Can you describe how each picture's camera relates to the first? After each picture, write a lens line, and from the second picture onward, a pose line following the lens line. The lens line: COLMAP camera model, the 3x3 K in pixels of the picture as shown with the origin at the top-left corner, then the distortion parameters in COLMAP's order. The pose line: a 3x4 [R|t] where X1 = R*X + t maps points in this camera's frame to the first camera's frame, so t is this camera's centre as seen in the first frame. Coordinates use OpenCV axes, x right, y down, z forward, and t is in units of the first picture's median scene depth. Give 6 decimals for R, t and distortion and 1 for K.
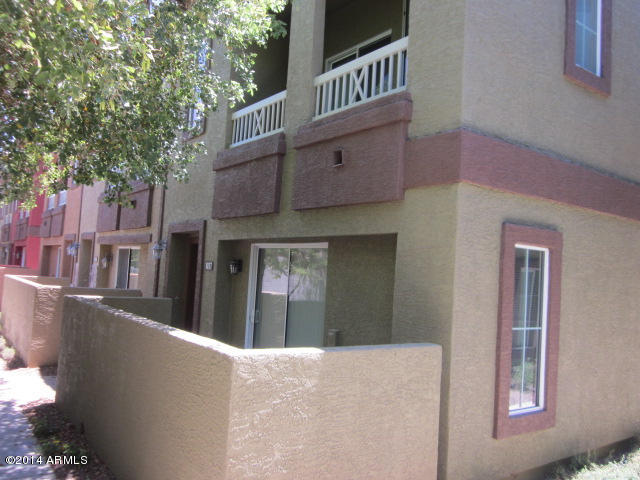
lens RADIAL K [[532.3, 0, 320.0], [0, 532.3, 240.0], [0, 0, 1]] dist [-0.039418, 0.011203]
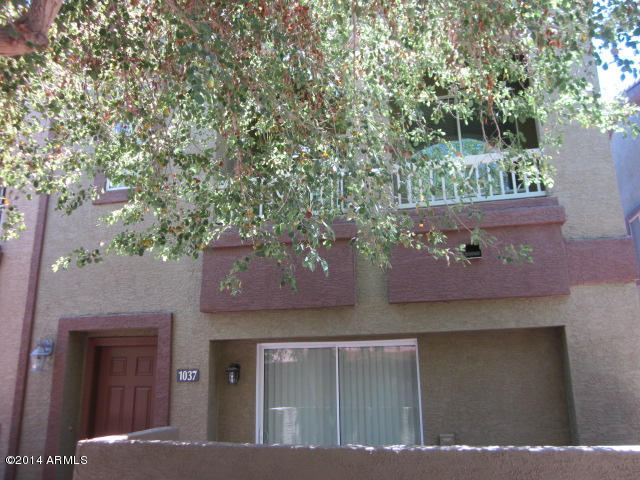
lens RADIAL K [[532.3, 0, 320.0], [0, 532.3, 240.0], [0, 0, 1]] dist [-0.039418, 0.011203]
pose [[0.768172, 0.098236, 0.632662, -0.723981], [0.020483, 0.983882, -0.177642, -0.003758], [-0.639916, 0.149418, 0.753778, 0.387911]]
